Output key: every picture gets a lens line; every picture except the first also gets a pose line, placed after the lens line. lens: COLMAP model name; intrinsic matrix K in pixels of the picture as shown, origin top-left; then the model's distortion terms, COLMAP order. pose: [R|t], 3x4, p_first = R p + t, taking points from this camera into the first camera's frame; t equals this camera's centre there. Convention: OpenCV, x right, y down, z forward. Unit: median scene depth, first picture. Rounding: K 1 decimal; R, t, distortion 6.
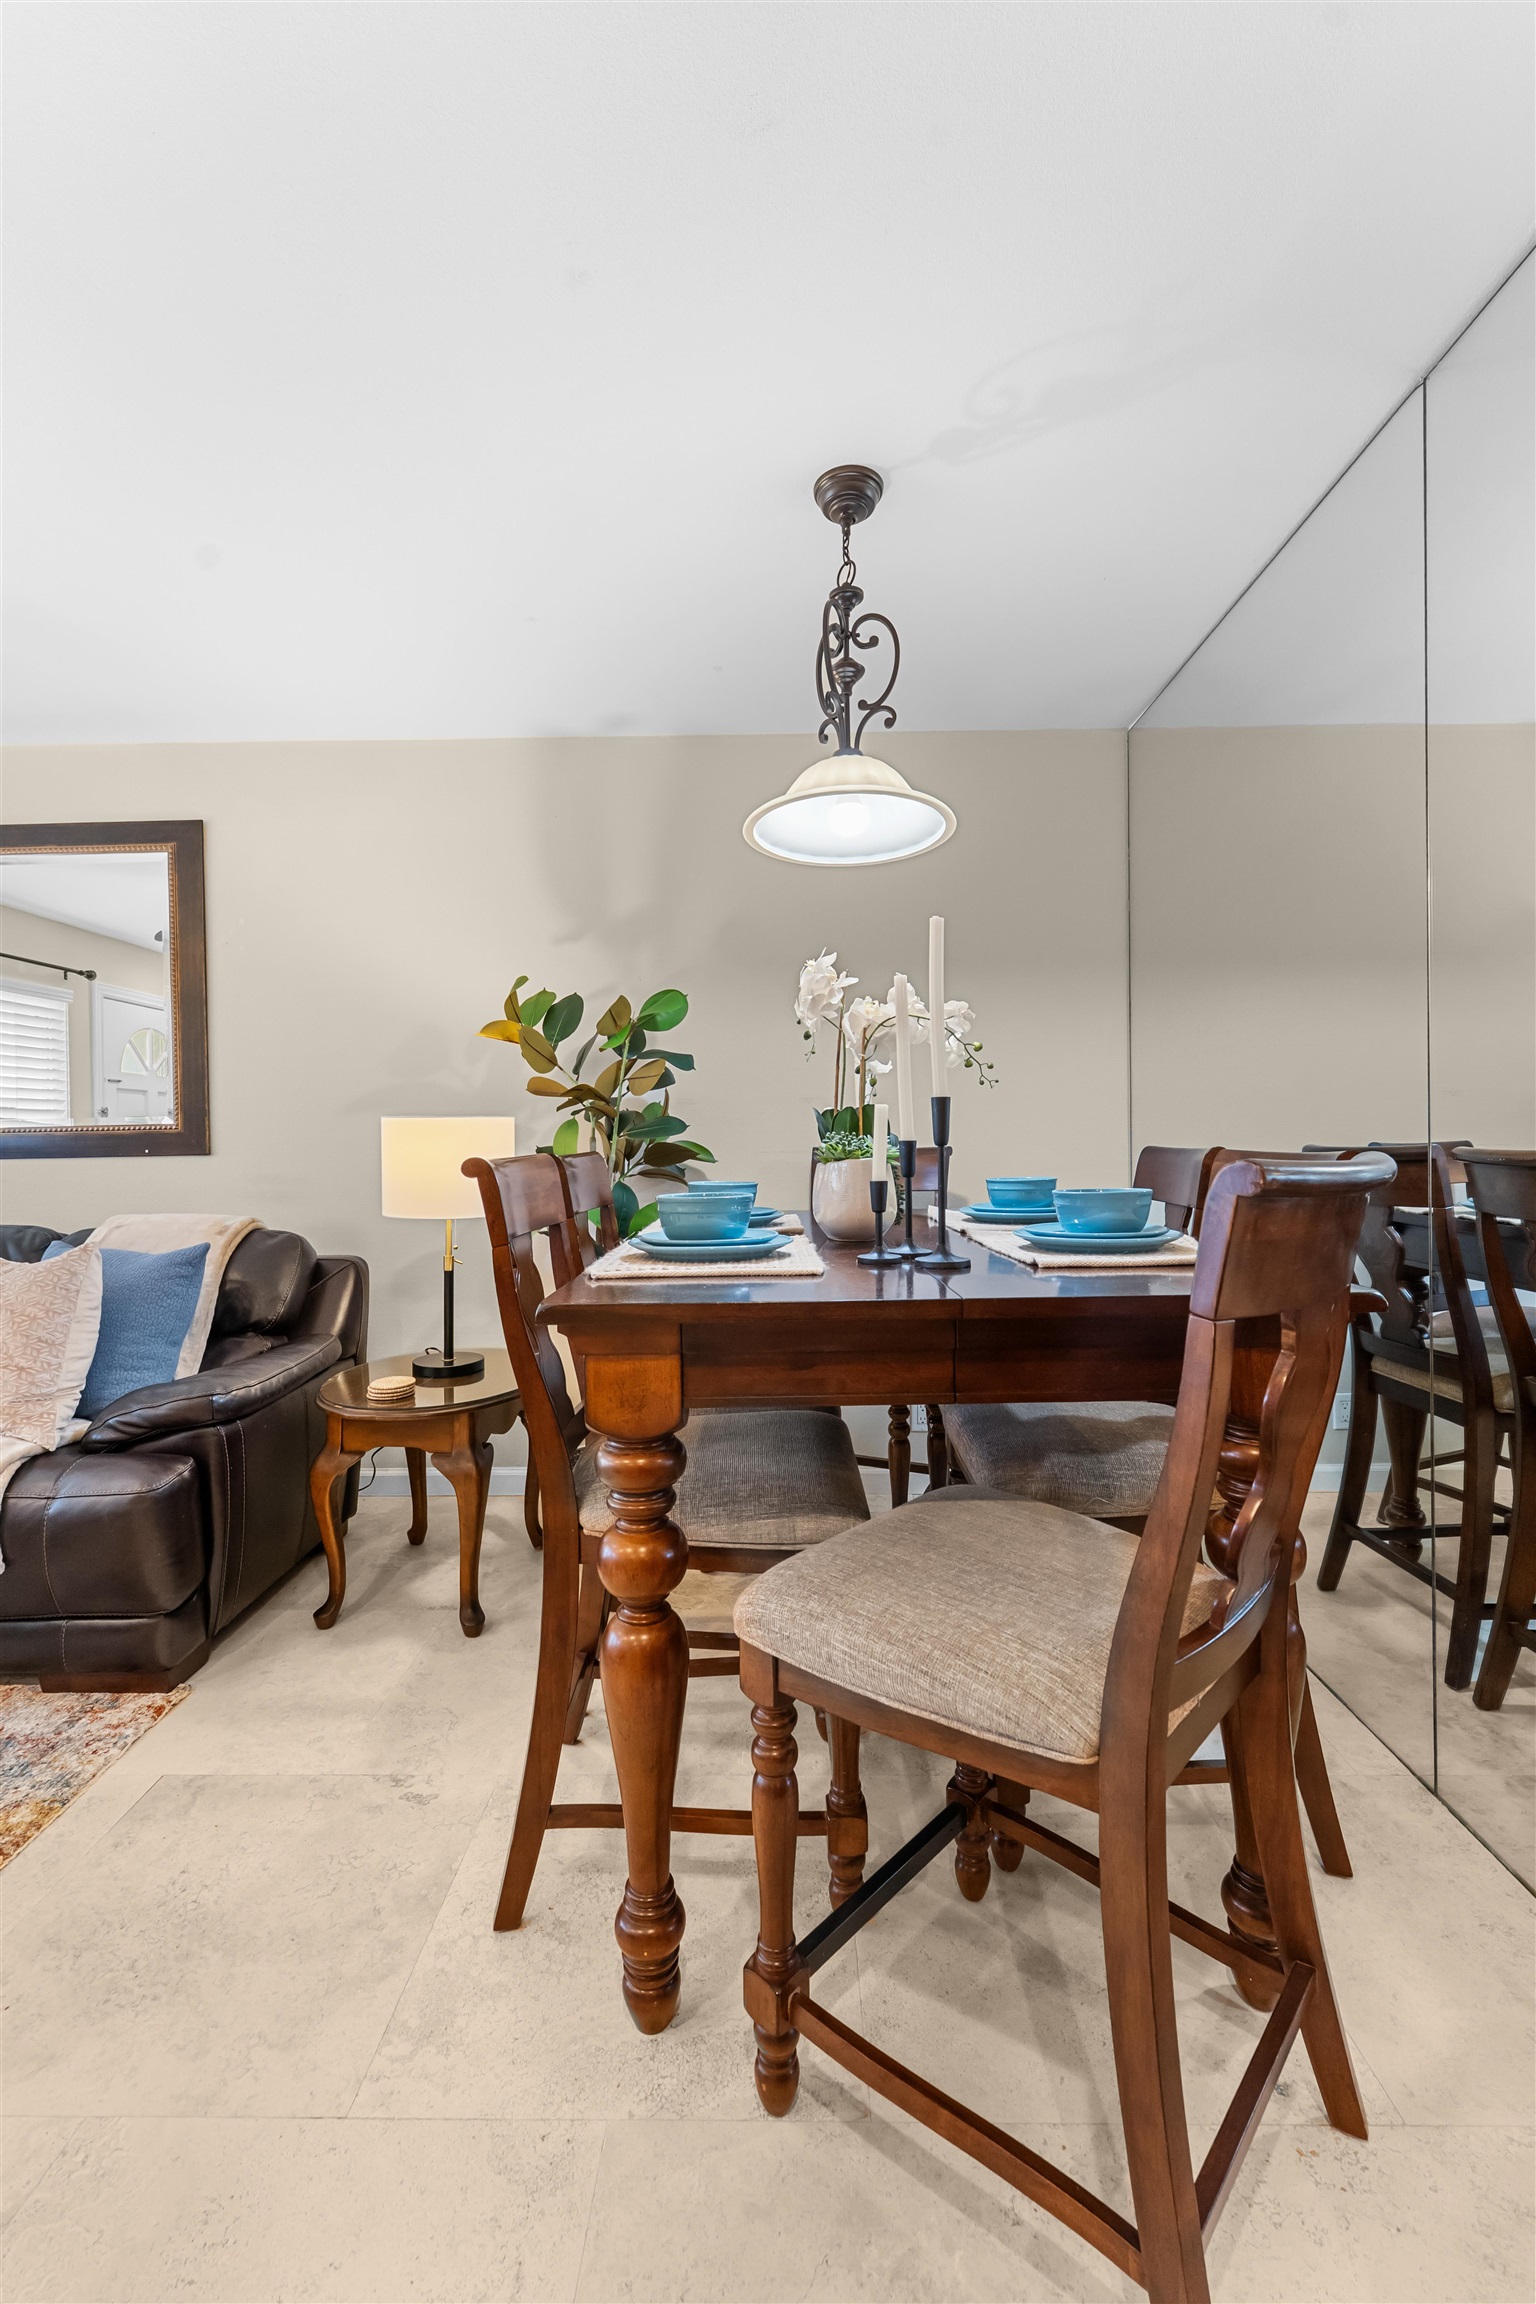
lens RADIAL K [[963.7, 0, 768.0], [0, 963.7, 1152.0], [0, 0, 1]] dist [0.000739, 0.000023]
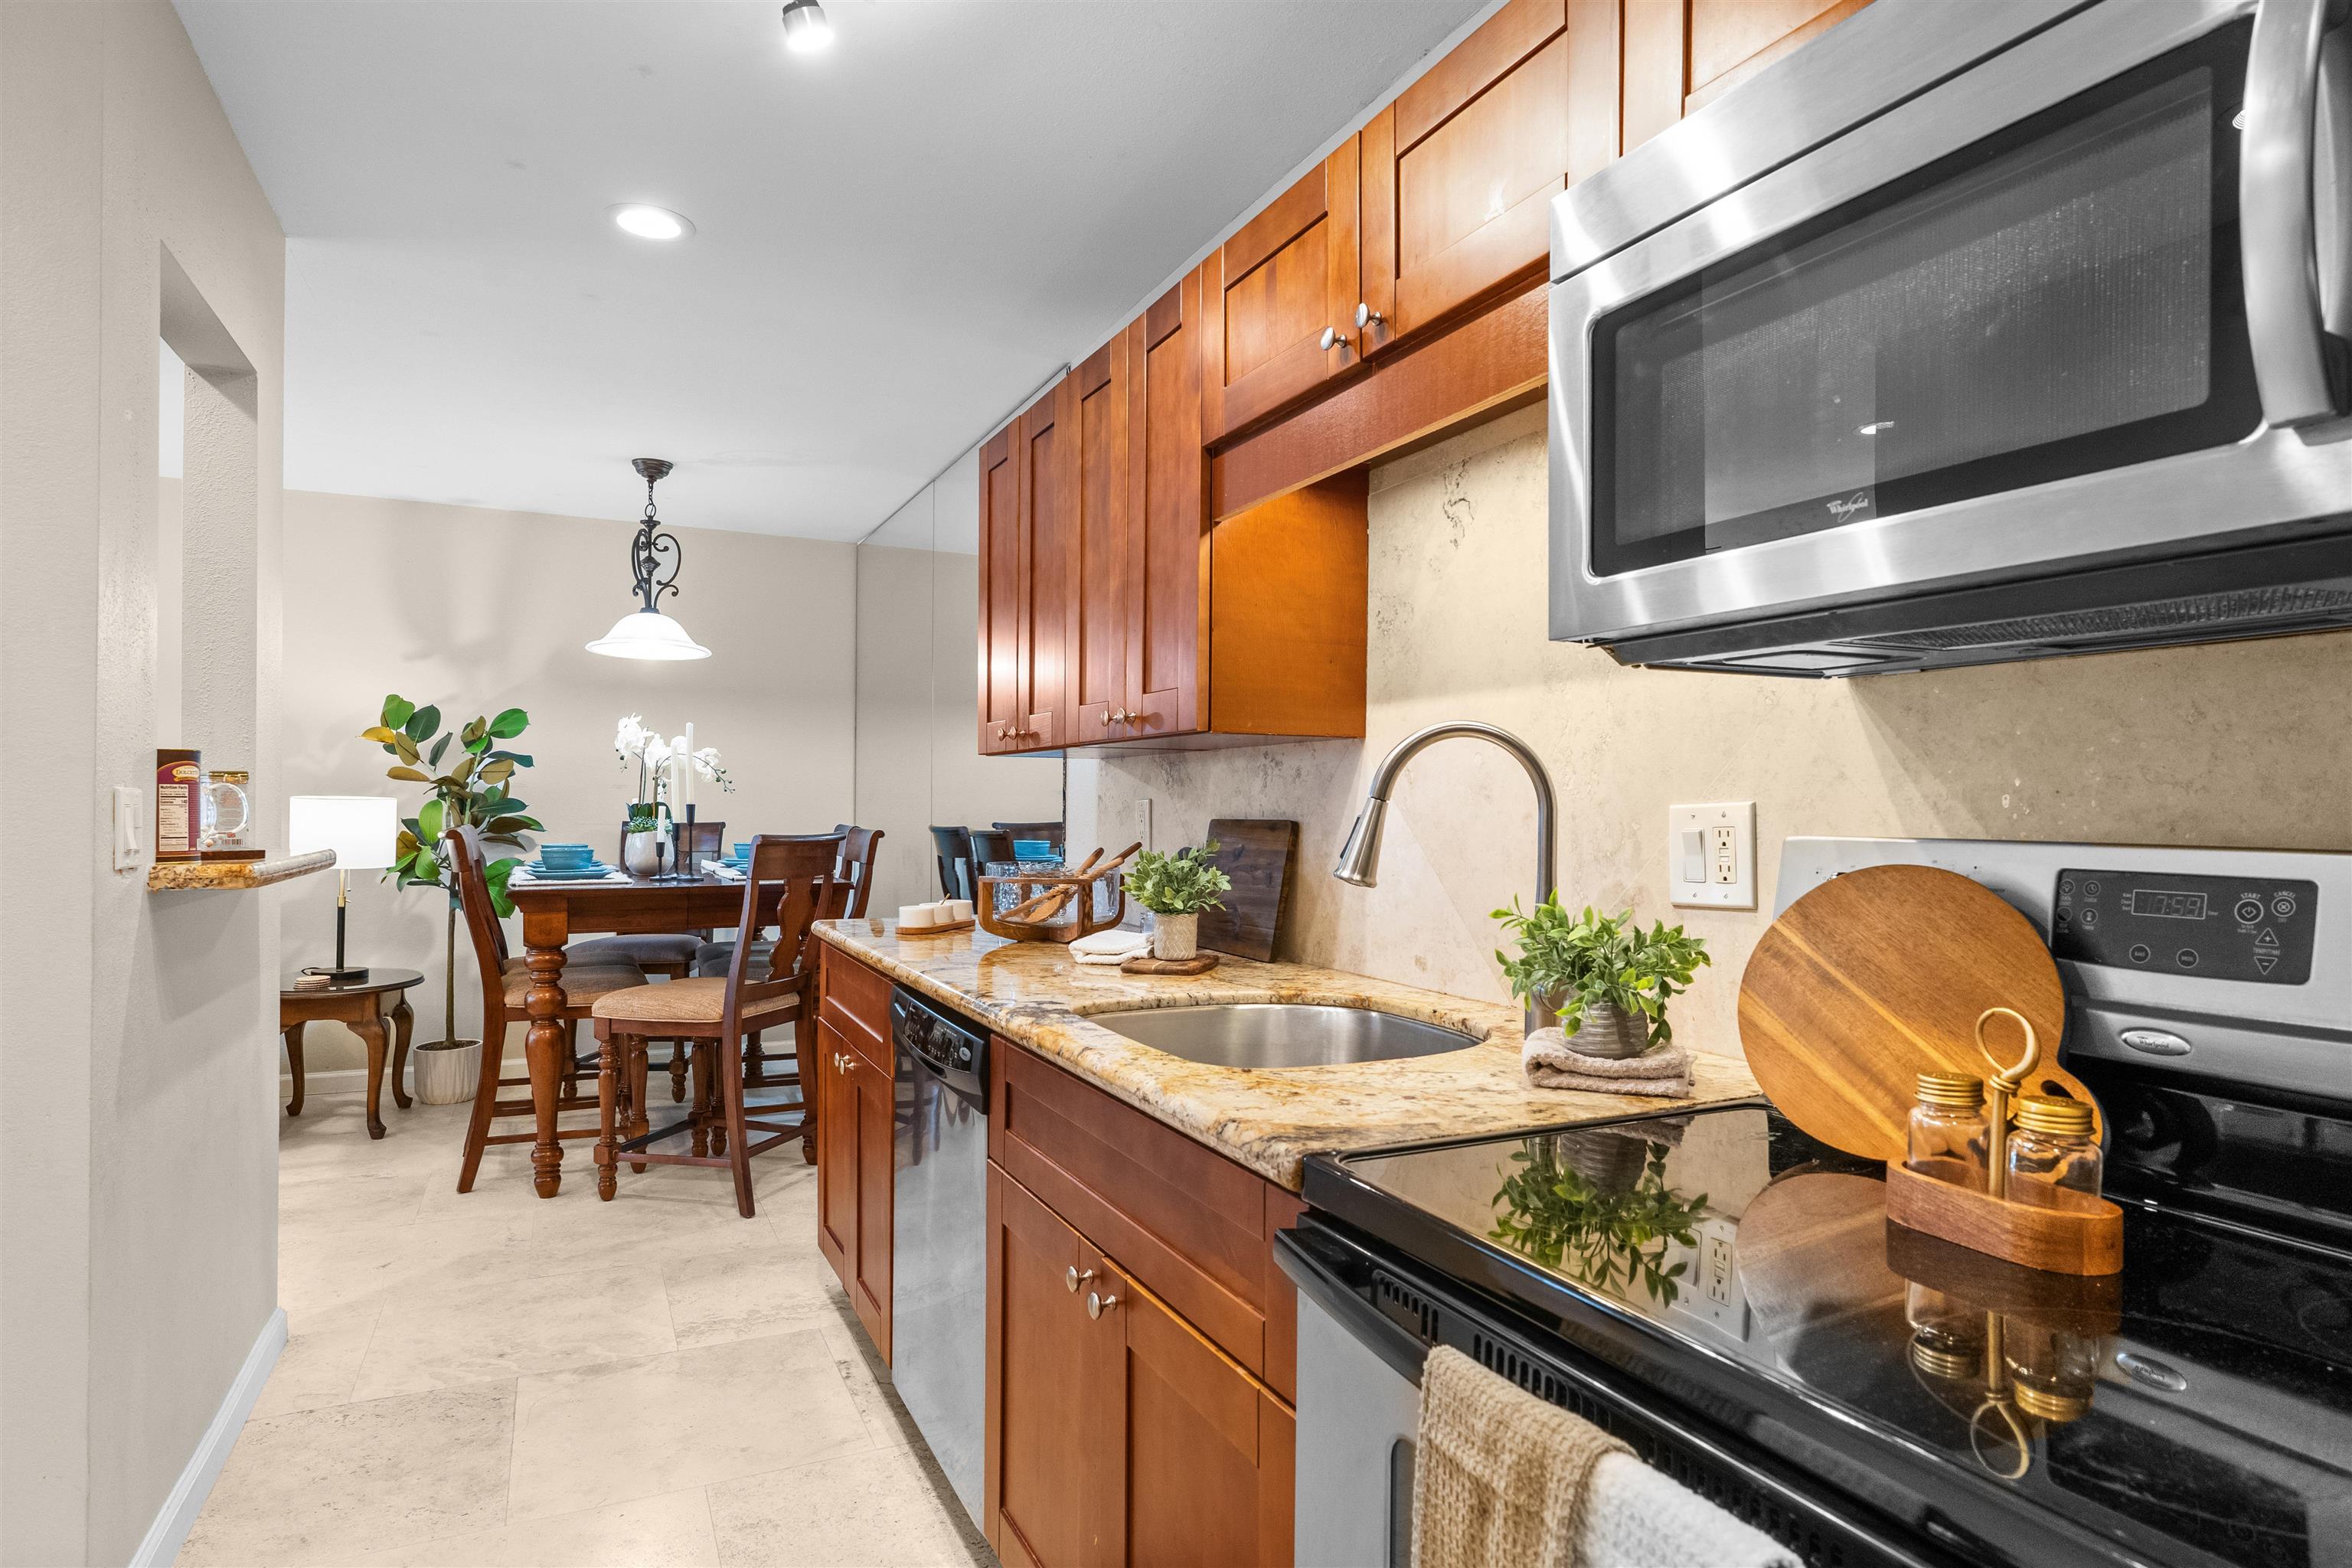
lens RADIAL K [[1330.5, 0, 1184.9], [0, 1330.5, 809.3], [0, 0, 1]] dist [0.004072, 0.000562]
pose [[0.896903, 0.016906, 0.441904, -0.113965], [-0.013825, 0.999852, -0.010192, -0.021991], [-0.442011, 0.003032, 0.897004, -1.676734]]
